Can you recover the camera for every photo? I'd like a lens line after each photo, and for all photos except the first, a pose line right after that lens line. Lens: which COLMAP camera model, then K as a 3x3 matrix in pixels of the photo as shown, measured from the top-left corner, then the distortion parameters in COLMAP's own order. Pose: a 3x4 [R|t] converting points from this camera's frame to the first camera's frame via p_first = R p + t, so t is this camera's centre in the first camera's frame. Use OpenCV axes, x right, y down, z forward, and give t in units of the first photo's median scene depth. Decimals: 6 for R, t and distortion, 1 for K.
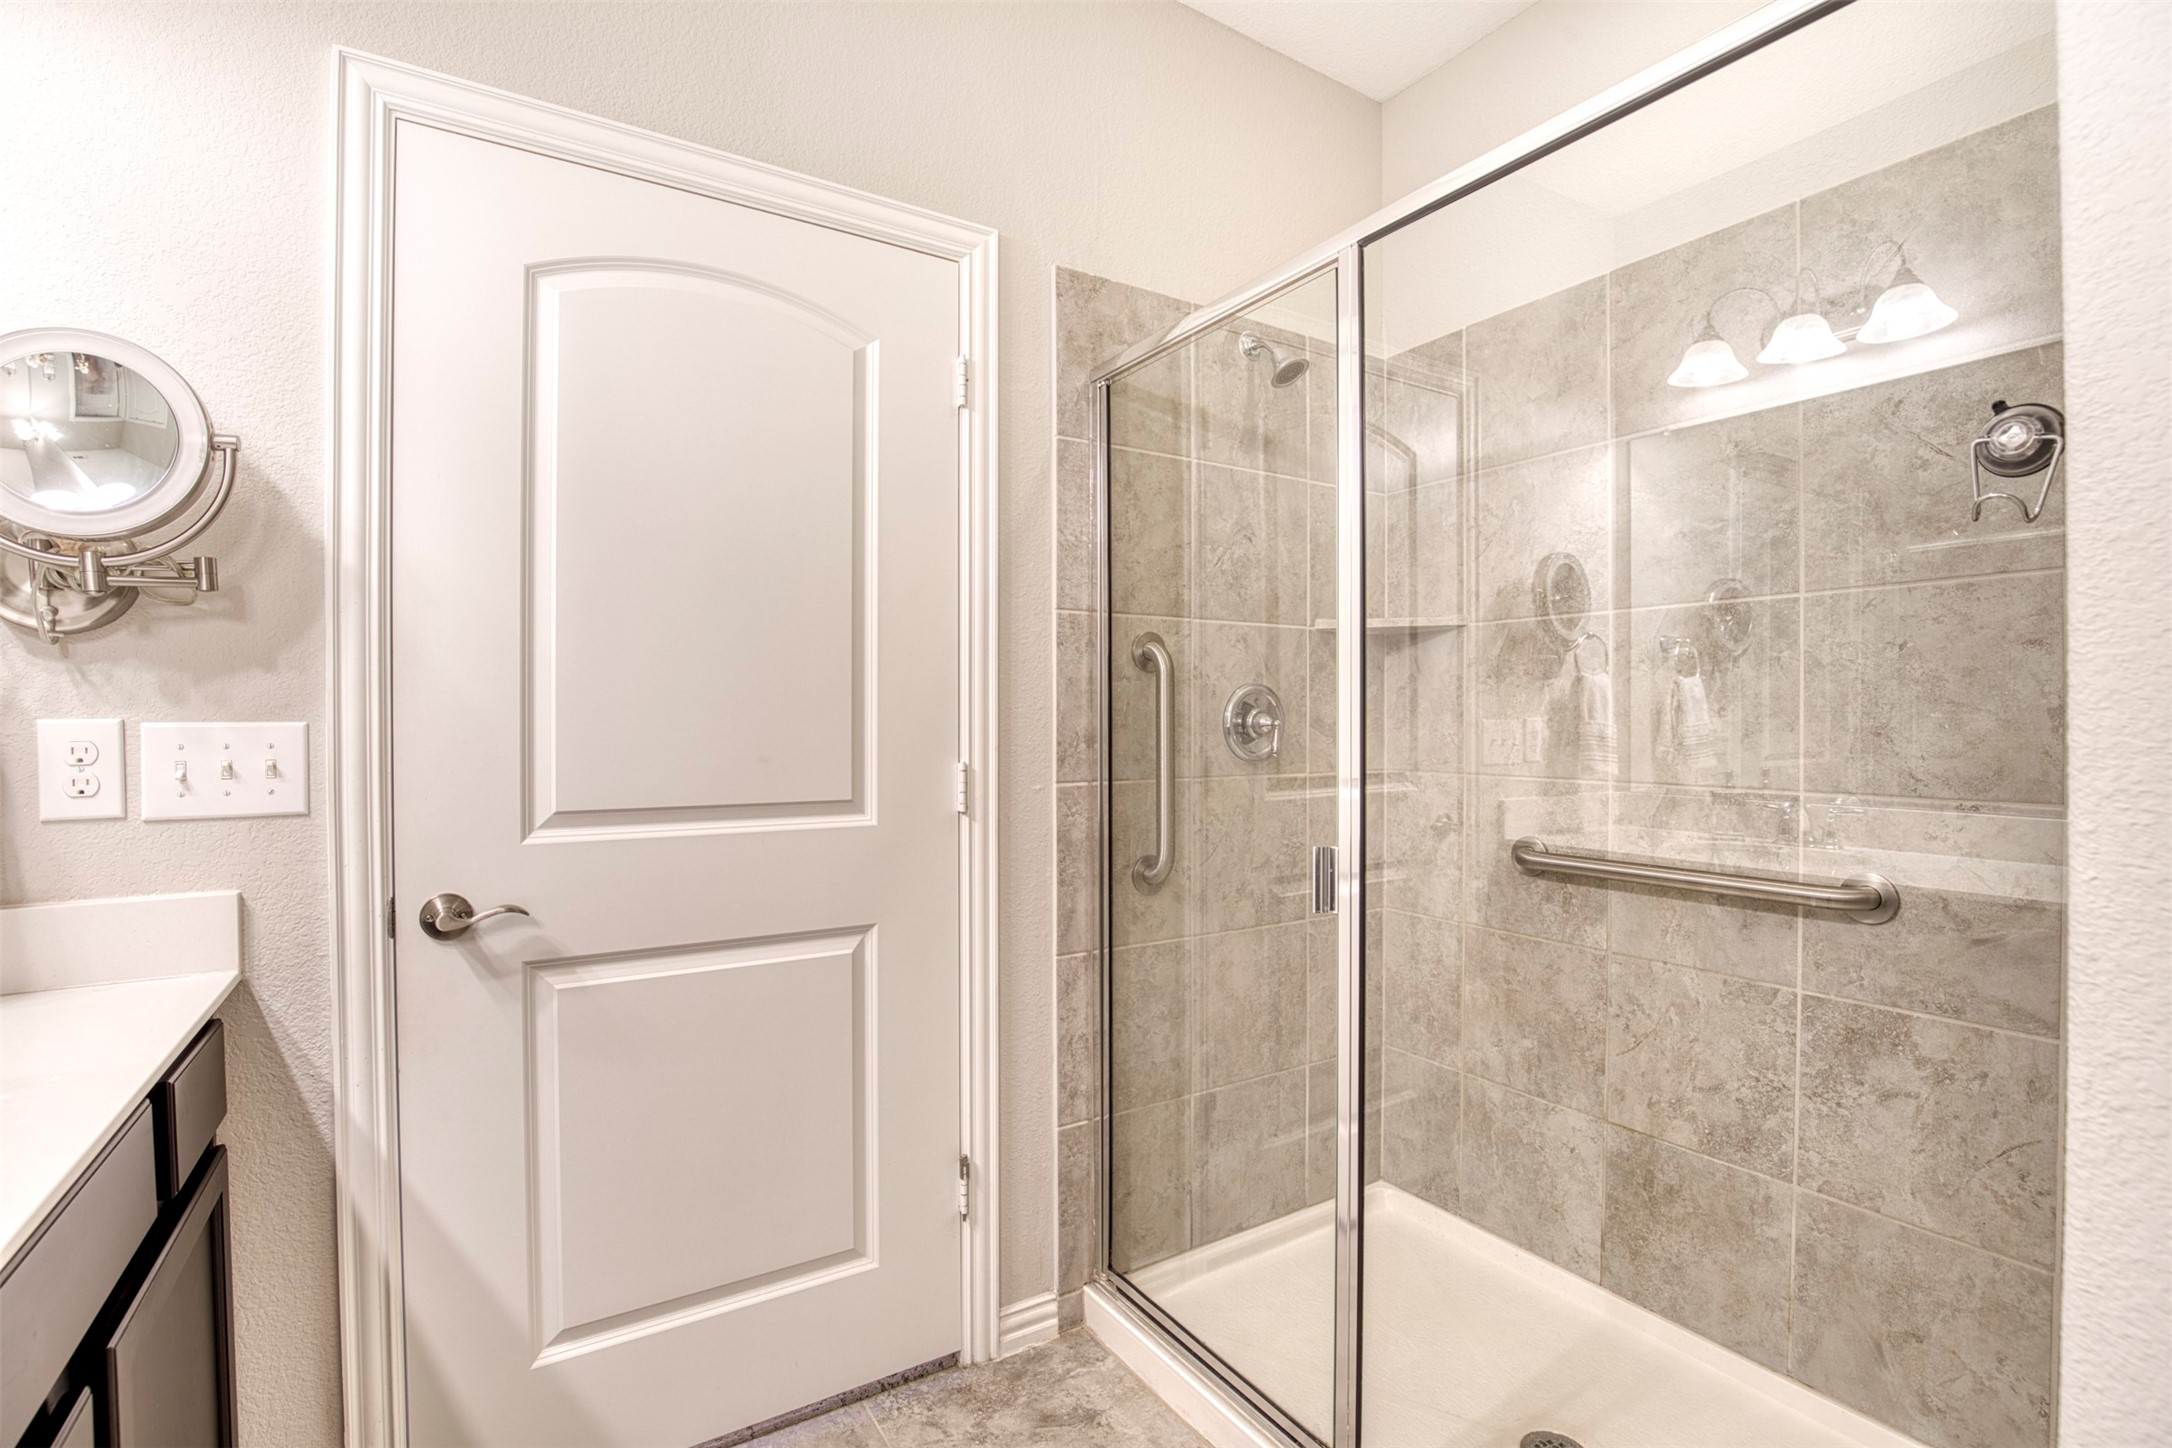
lens RADIAL K [[995.0, 0, 1090.0], [0, 995.0, 727.7], [0, 0, 1]] dist [-0.019575, 0.001377]
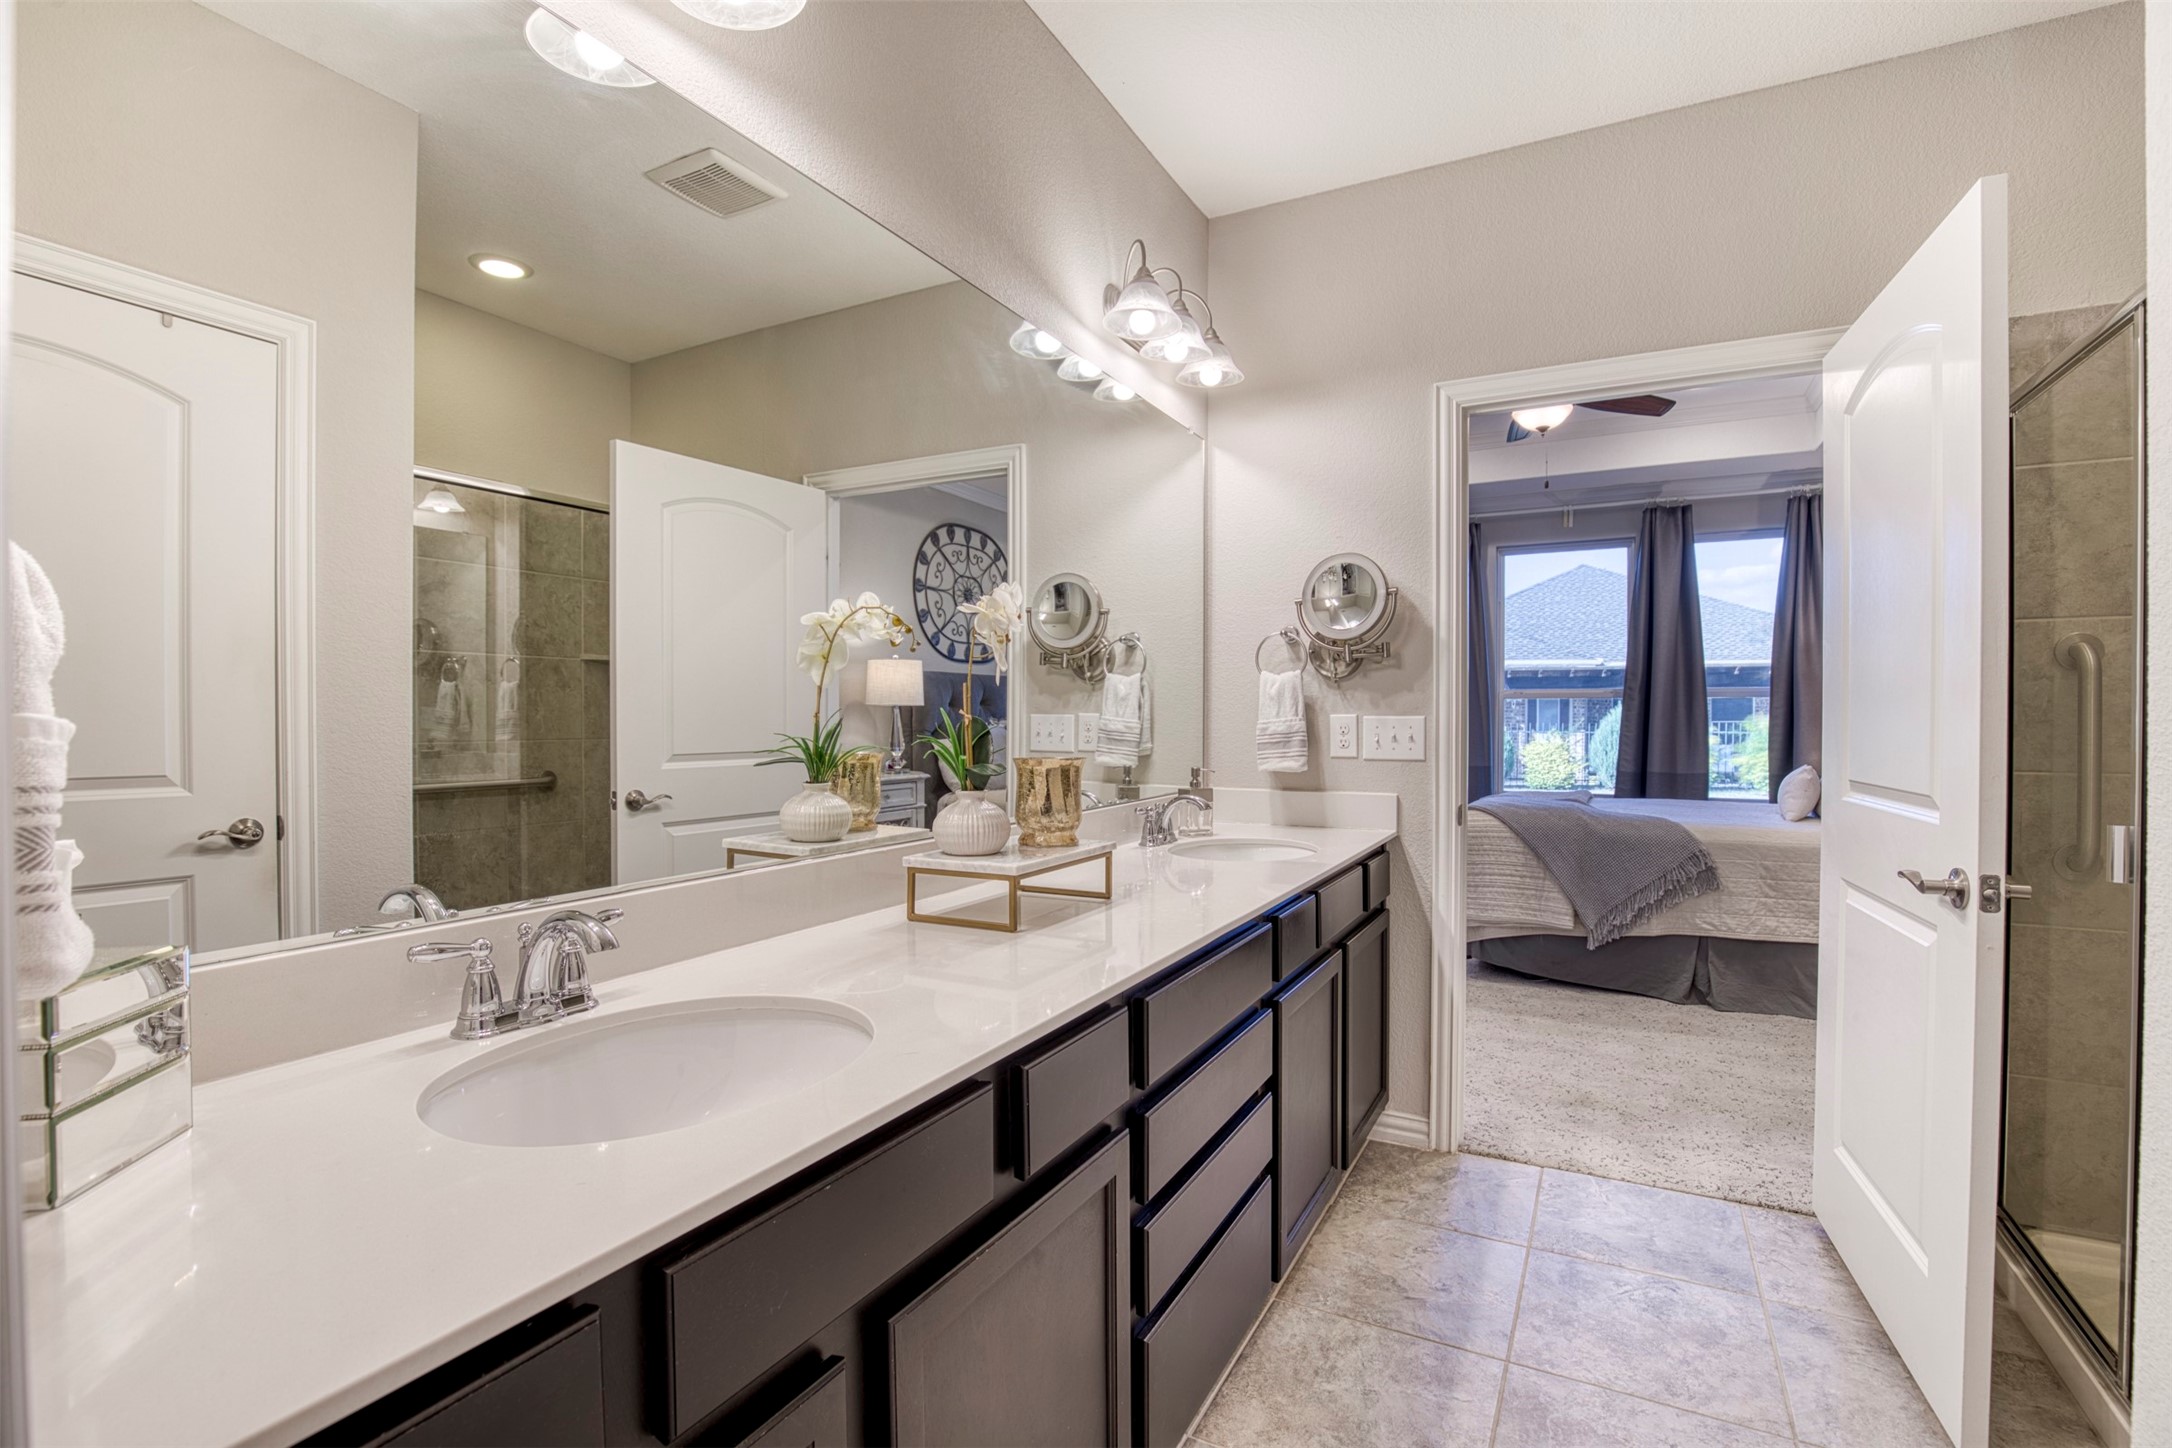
lens RADIAL K [[995.0, 0, 1086.8], [0, 995.0, 722.0], [0, 0, 1]] dist [-0.019575, 0.001377]
pose [[0.491577, 0.009622, -0.870781, 0.713669], [-0.006400, 0.999952, 0.007437, -0.005107], [0.870811, 0.001917, 0.491615, -0.685464]]
